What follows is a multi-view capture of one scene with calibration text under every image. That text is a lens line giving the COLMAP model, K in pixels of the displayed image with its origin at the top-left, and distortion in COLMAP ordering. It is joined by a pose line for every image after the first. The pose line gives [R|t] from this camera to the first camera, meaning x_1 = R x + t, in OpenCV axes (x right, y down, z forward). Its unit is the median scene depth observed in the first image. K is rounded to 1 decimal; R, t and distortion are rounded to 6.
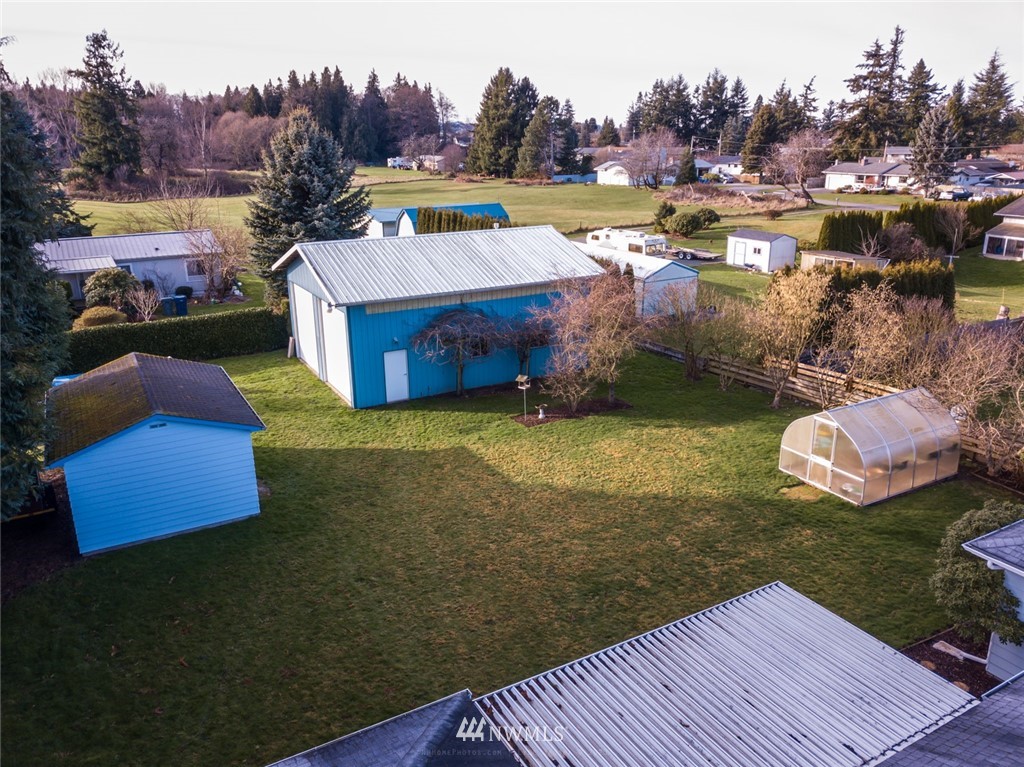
lens RADIAL K [[766.9, 0, 504.6], [0, 766.9, 397.1], [0, 0, 1]] dist [-0.000614, 0.002394]
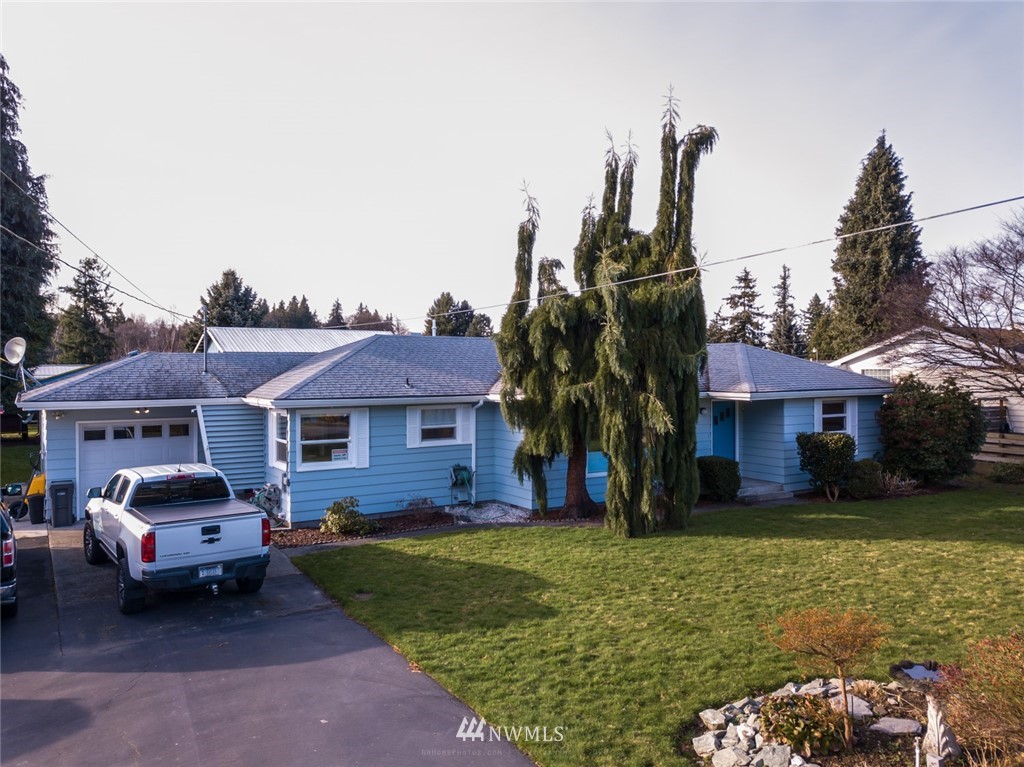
lens RADIAL K [[777.8, 0, 493.5], [0, 777.8, 388.5], [0, 0, 1]] dist [0.004448, -0.005629]
pose [[0.999515, 0.008423, 0.029975, 0.038310], [0.000952, 0.953994, -0.299825, 0.057602], [-0.031122, 0.299708, 0.953523, -0.068731]]
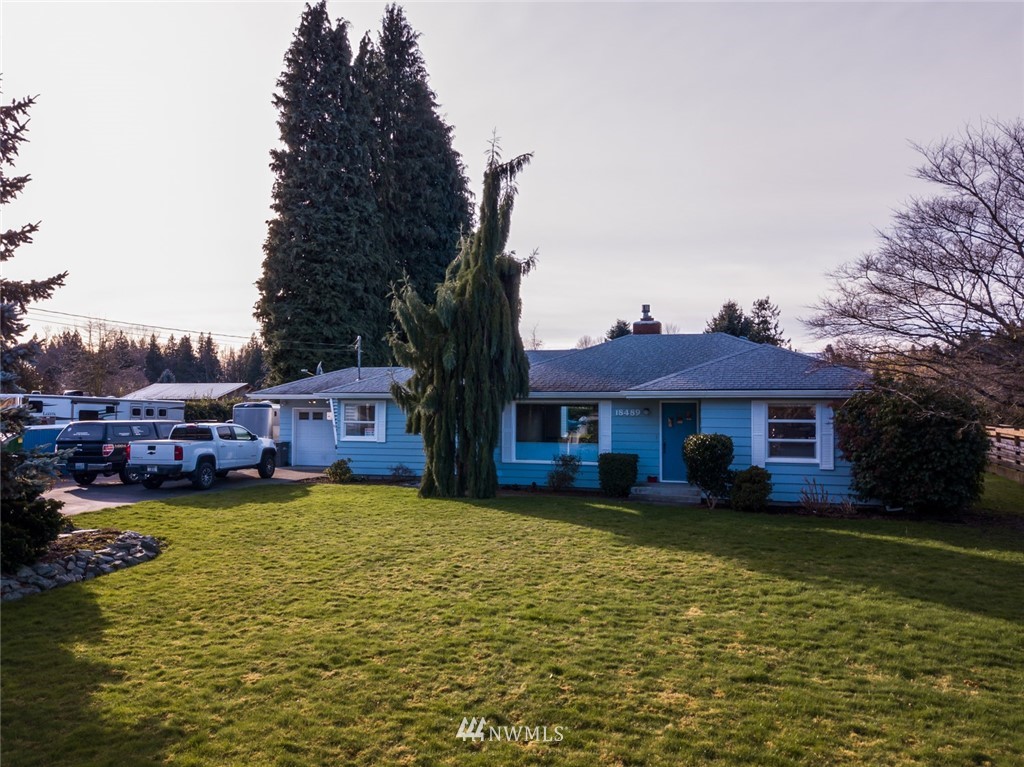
lens RADIAL K [[793.7, 0, 512.0], [0, 793.7, 383.5], [0, 0, 1]] dist [0.007513, -0.004682]
pose [[0.675068, -0.002304, -0.737752, 0.131406], [-0.253157, 0.938555, -0.234578, 0.055663], [0.692960, 0.345123, 0.633005, -0.052347]]
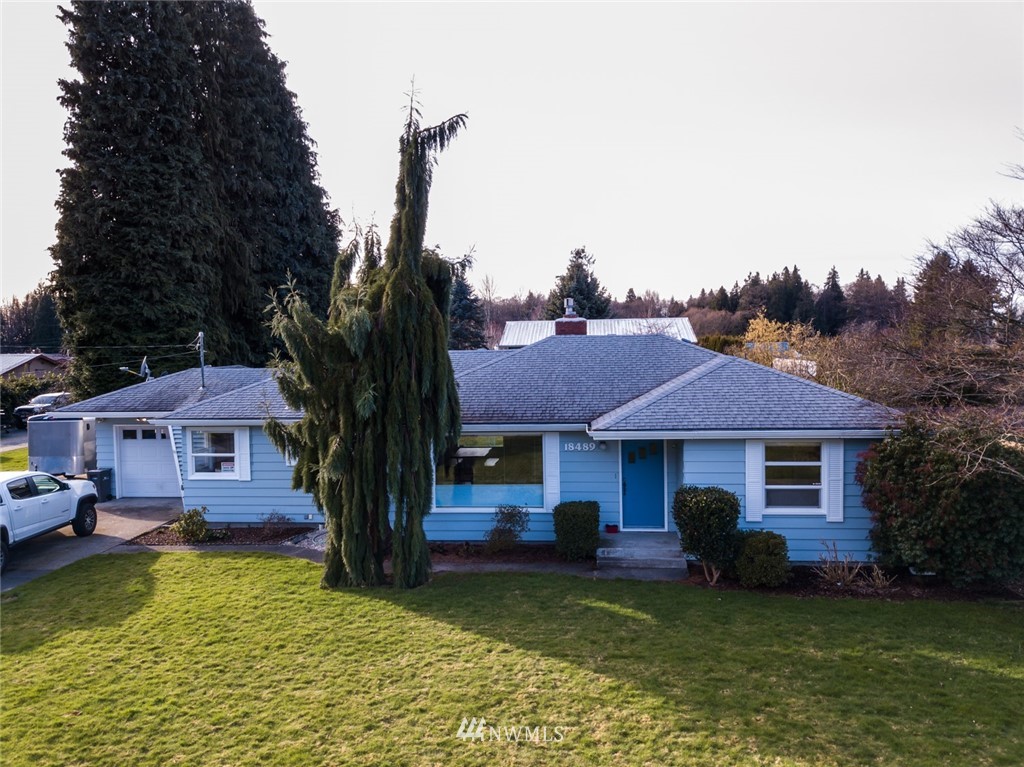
lens RADIAL K [[769.3, 0, 507.7], [0, 769.3, 381.6], [0, 0, 1]] dist [-0.000655, 0.002831]
pose [[0.824058, 0.028526, -0.565787, 0.104561], [-0.179614, 0.960360, -0.213183, 0.043126], [0.537278, 0.277298, 0.796516, -0.045180]]
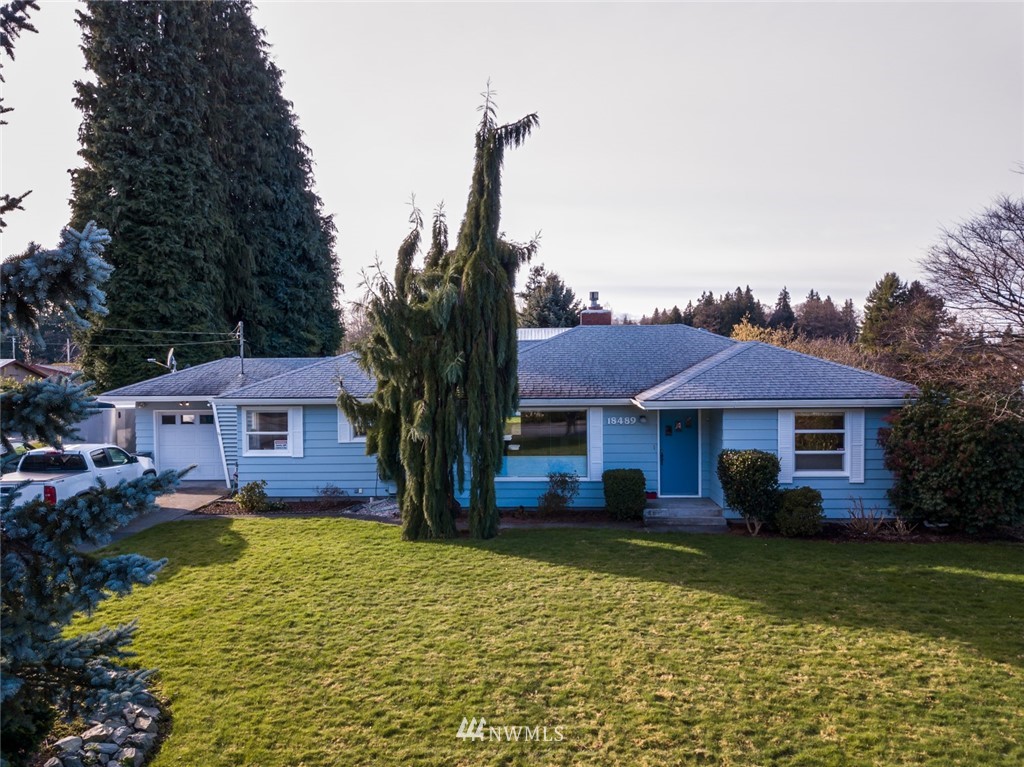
lens RADIAL K [[777.8, 0, 493.5], [0, 777.8, 388.5], [0, 0, 1]] dist [0.004448, -0.005629]
pose [[0.849004, 0.023033, -0.527884, 0.100015], [-0.173604, 0.955747, -0.237508, 0.051367], [0.499053, 0.293288, 0.815432, -0.056277]]
